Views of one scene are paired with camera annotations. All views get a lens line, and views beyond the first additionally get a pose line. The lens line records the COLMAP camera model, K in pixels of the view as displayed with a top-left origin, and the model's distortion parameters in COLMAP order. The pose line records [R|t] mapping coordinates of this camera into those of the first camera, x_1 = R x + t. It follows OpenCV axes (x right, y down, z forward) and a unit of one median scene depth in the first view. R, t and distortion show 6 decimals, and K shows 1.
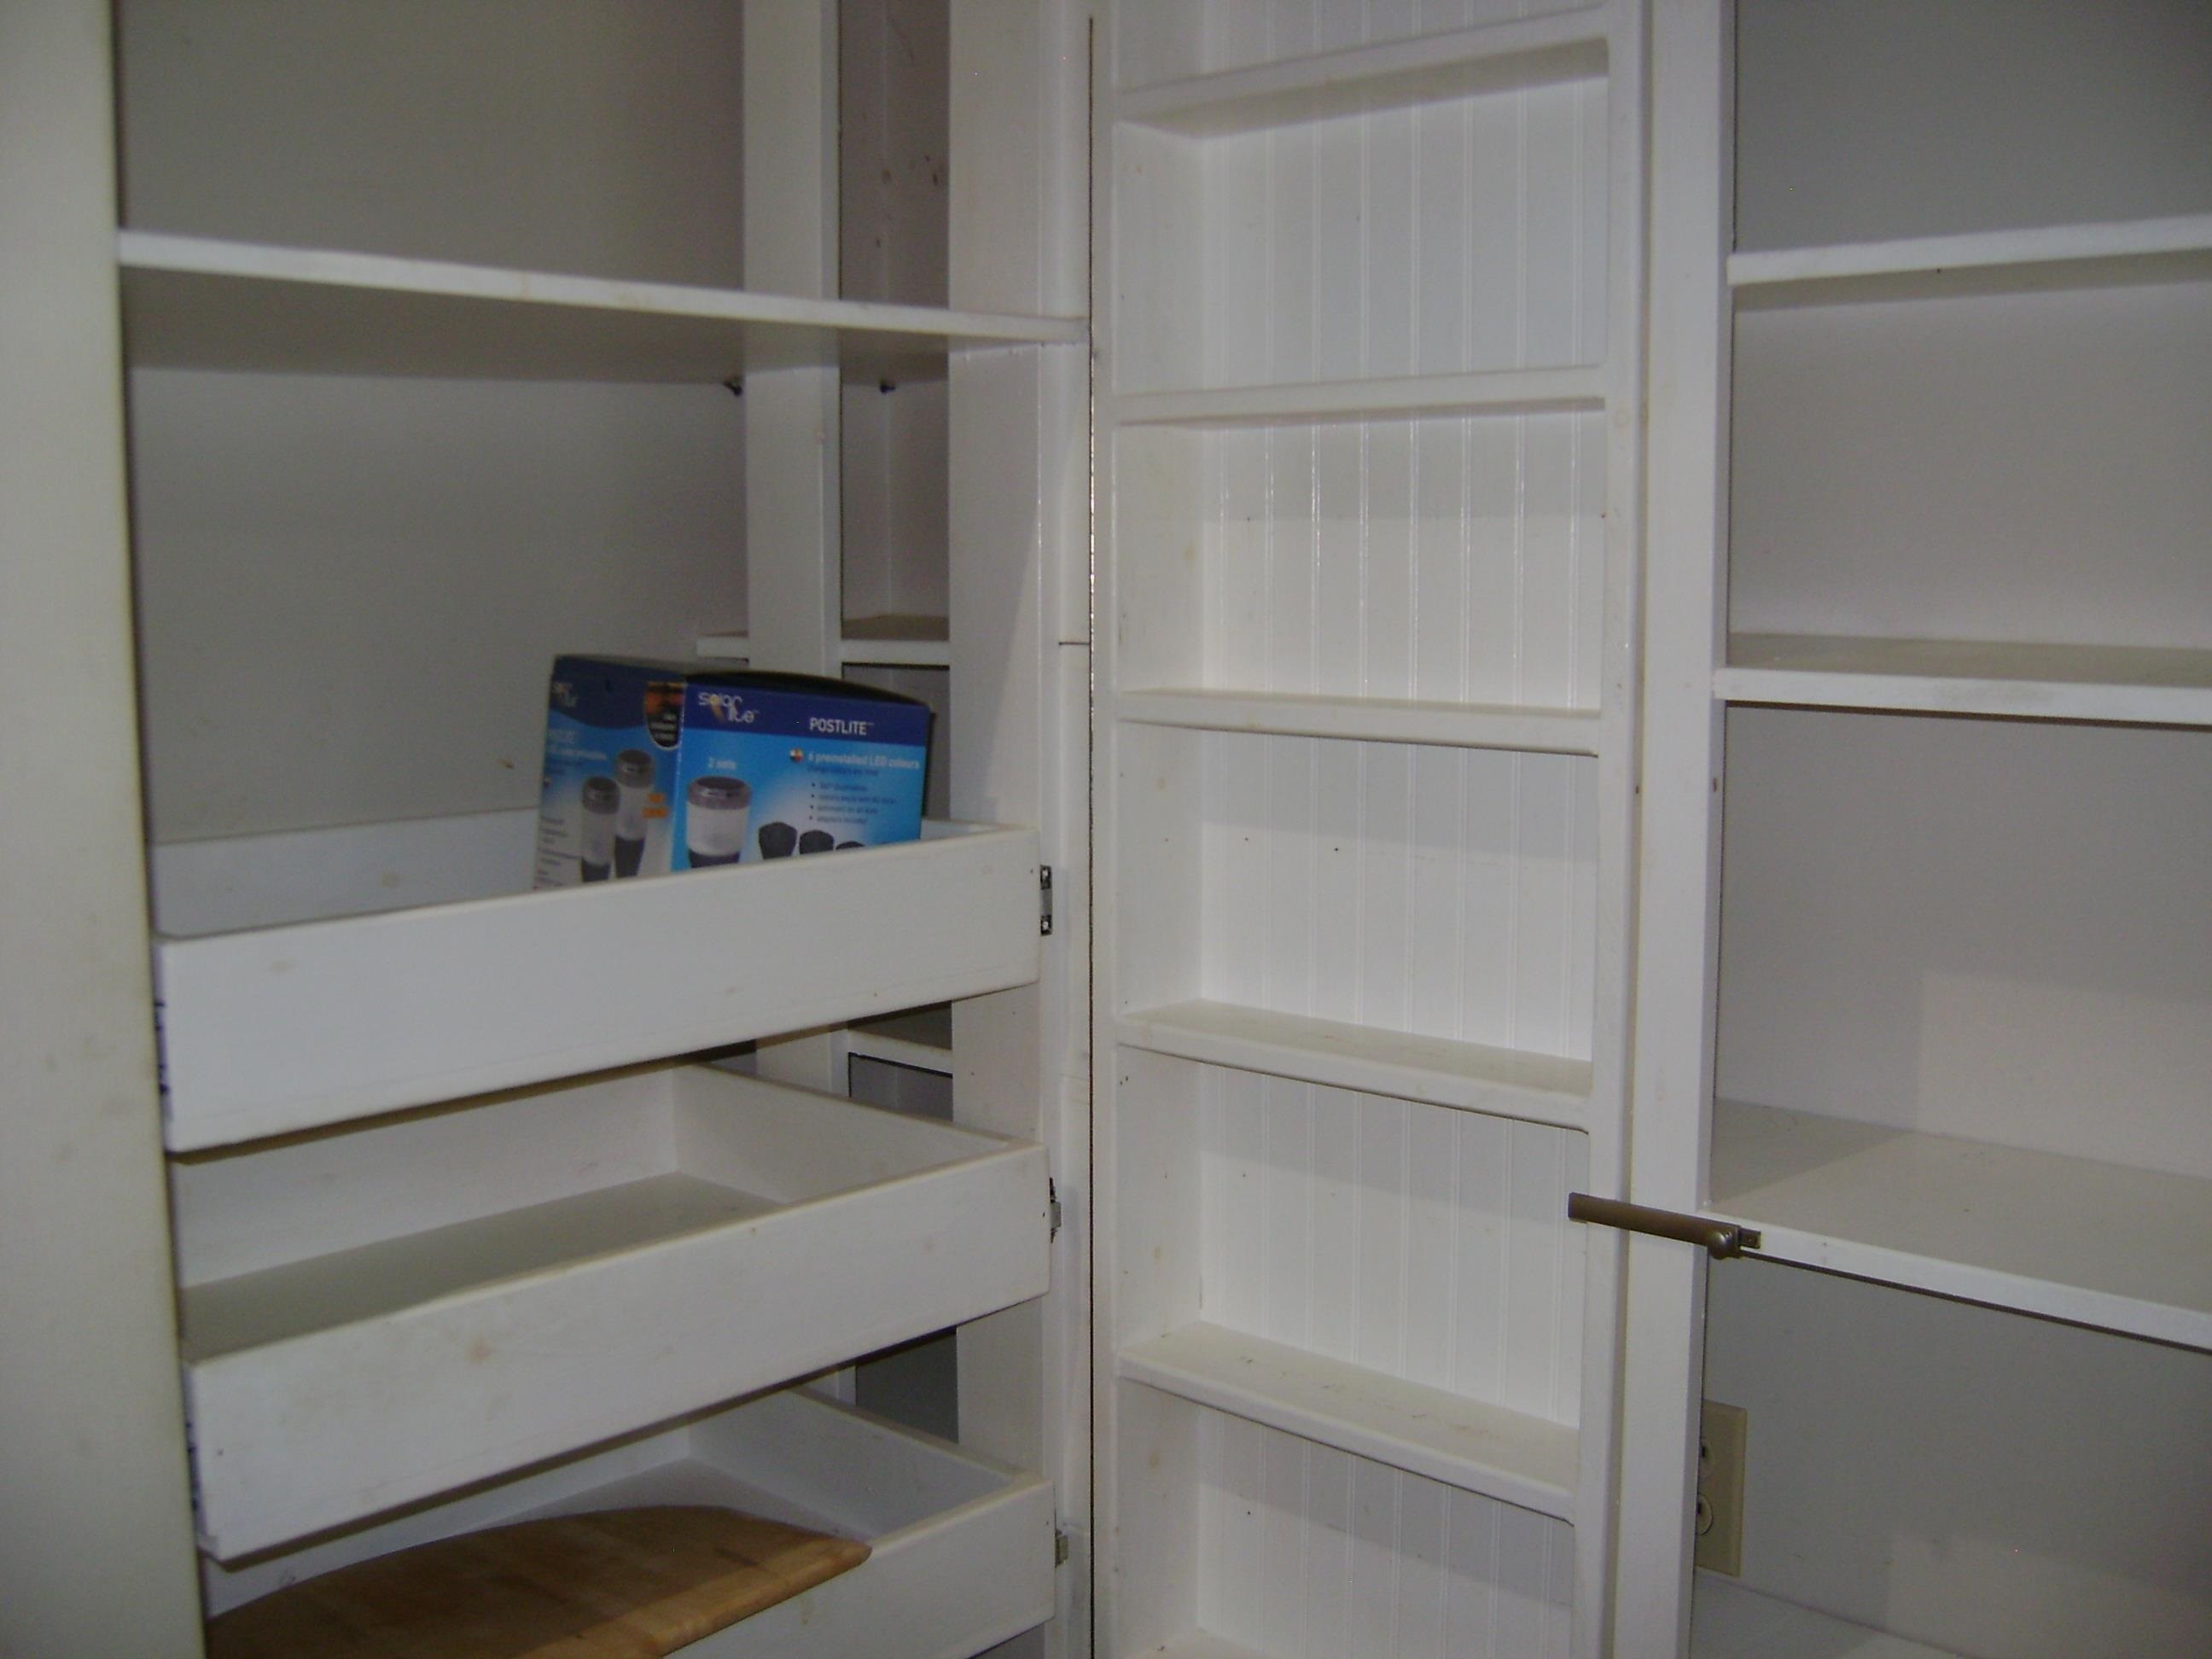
lens RADIAL K [[2258.6, 0, 1106.0], [0, 2258.6, 829.5], [0, 0, 1]] dist [-0.206296, 0.158674]
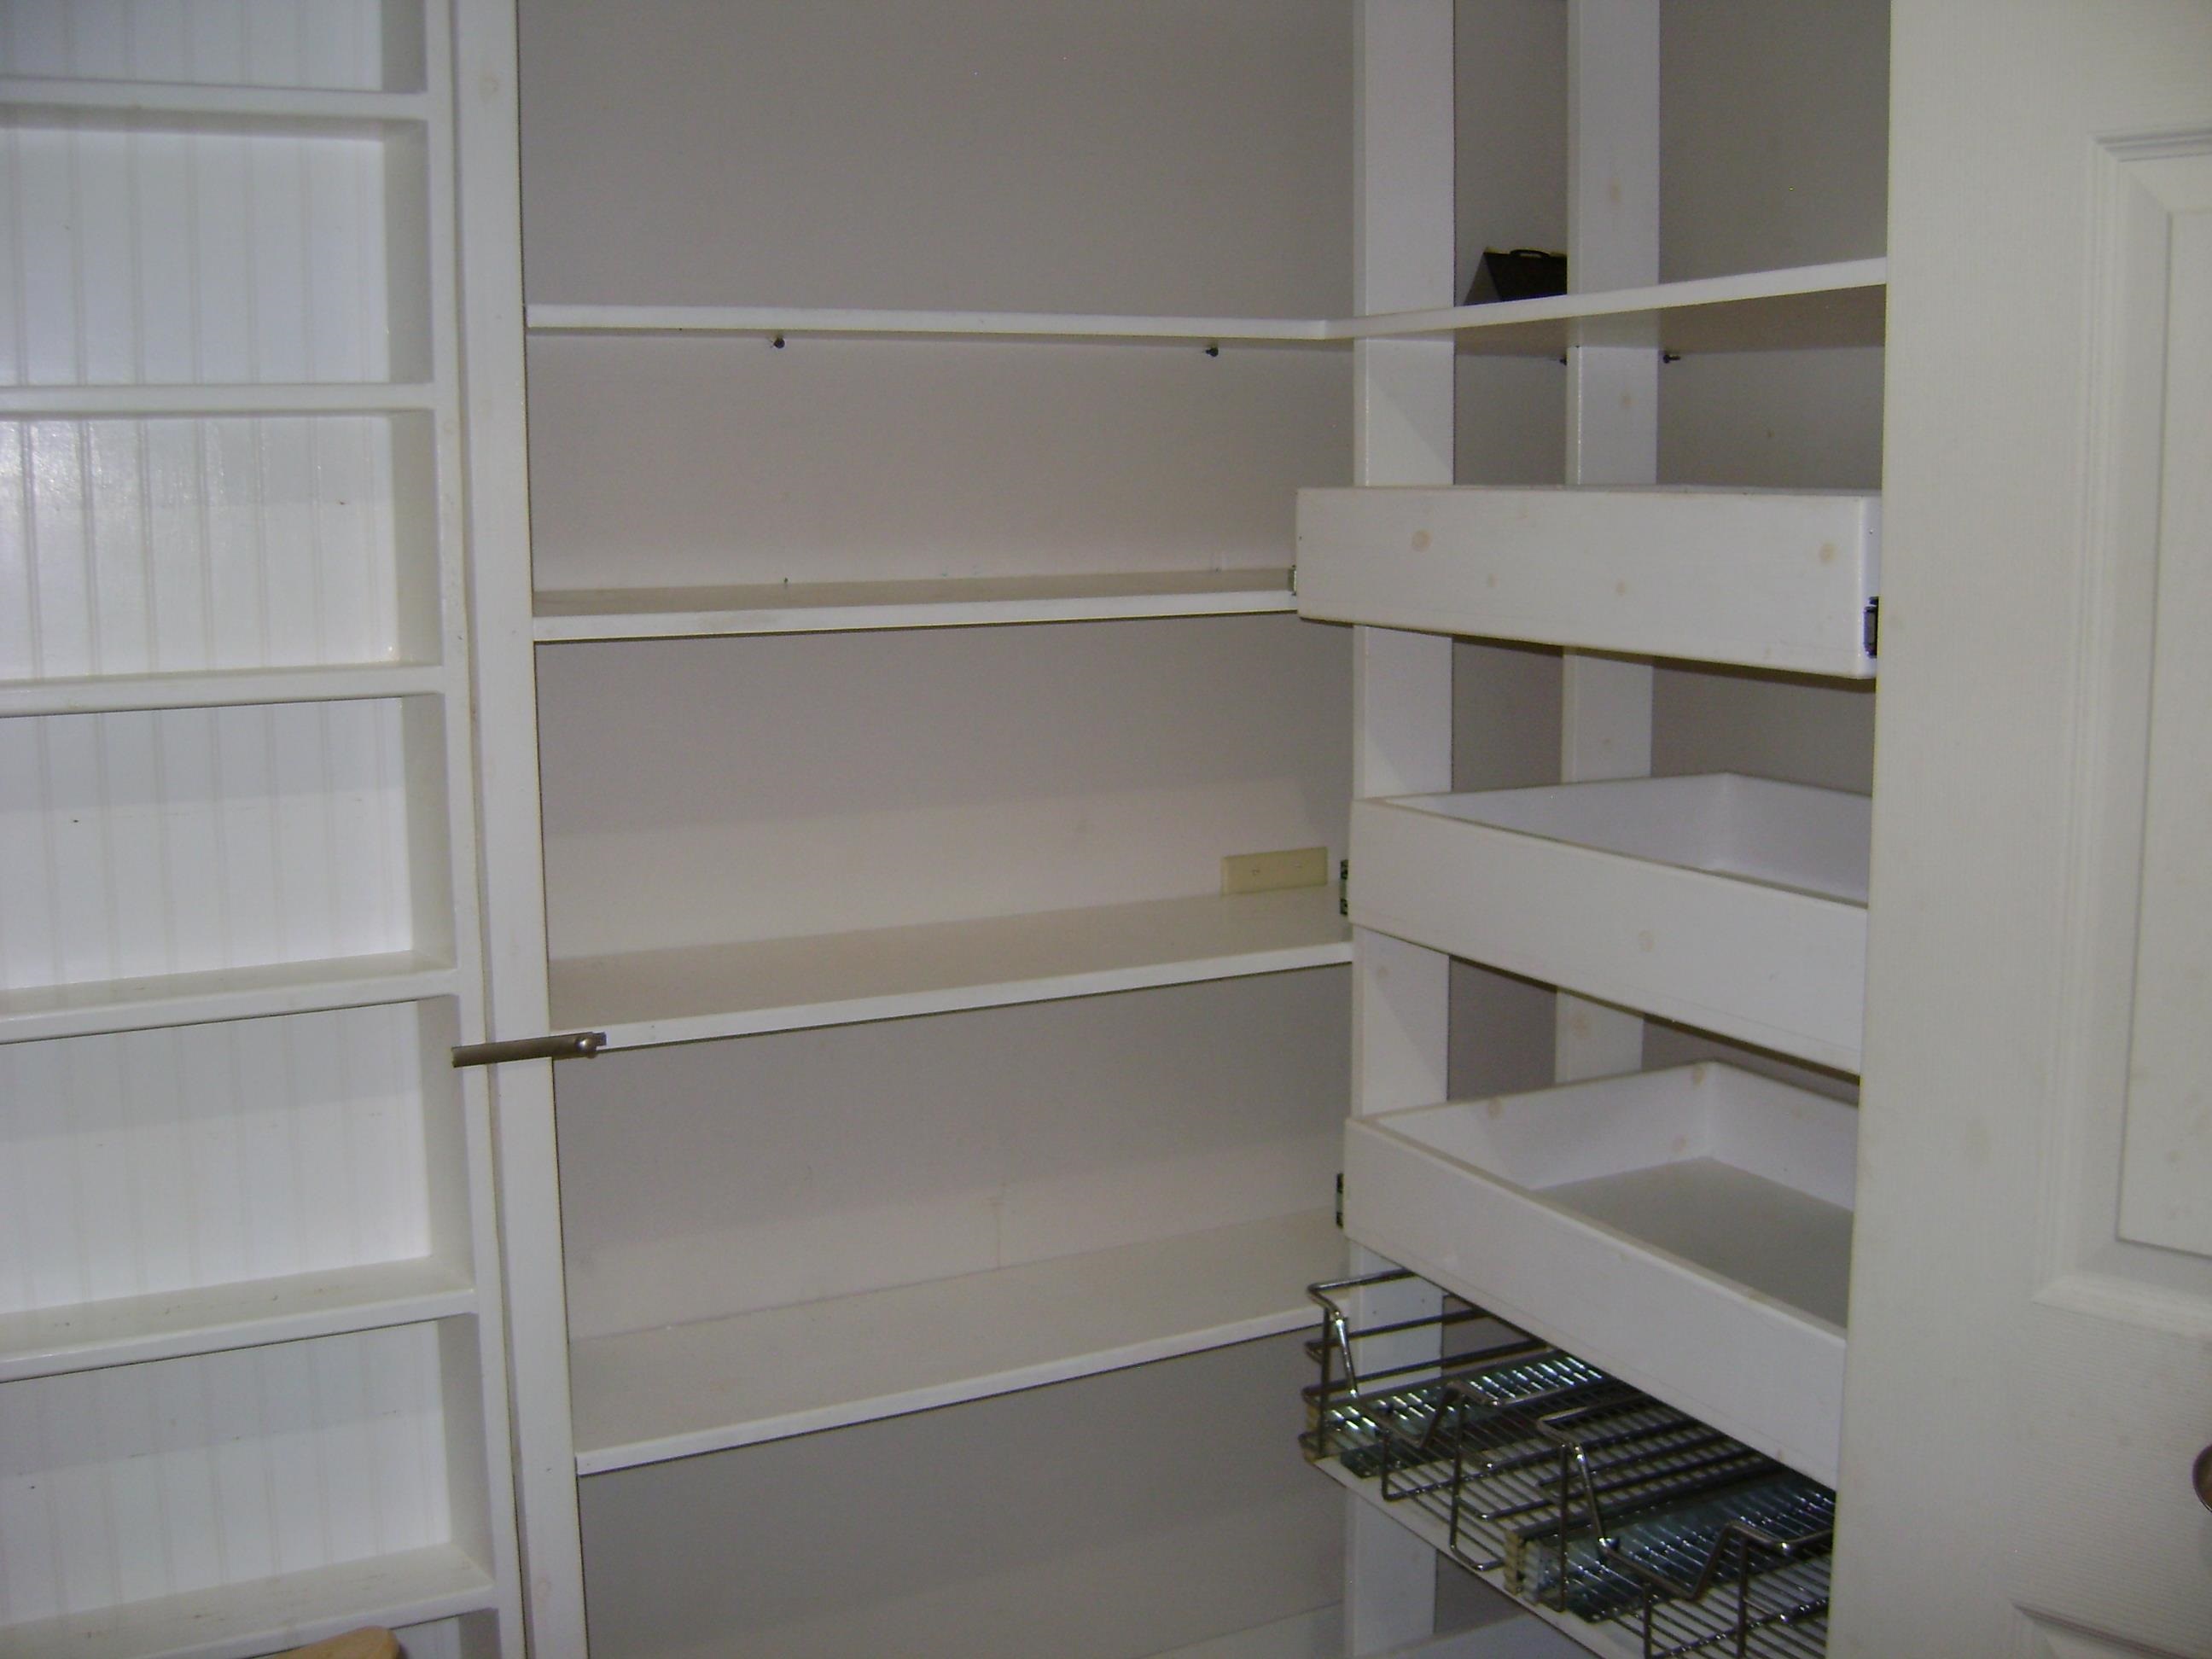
lens RADIAL K [[2258.6, 0, 1106.0], [0, 2258.6, 829.5], [0, 0, 1]] dist [-0.206296, 0.158674]
pose [[0.362558, -0.139330, 0.921487, -0.826534], [0.113299, 0.988017, 0.104812, -0.047835], [-0.925048, 0.066403, 0.374000, 0.198974]]
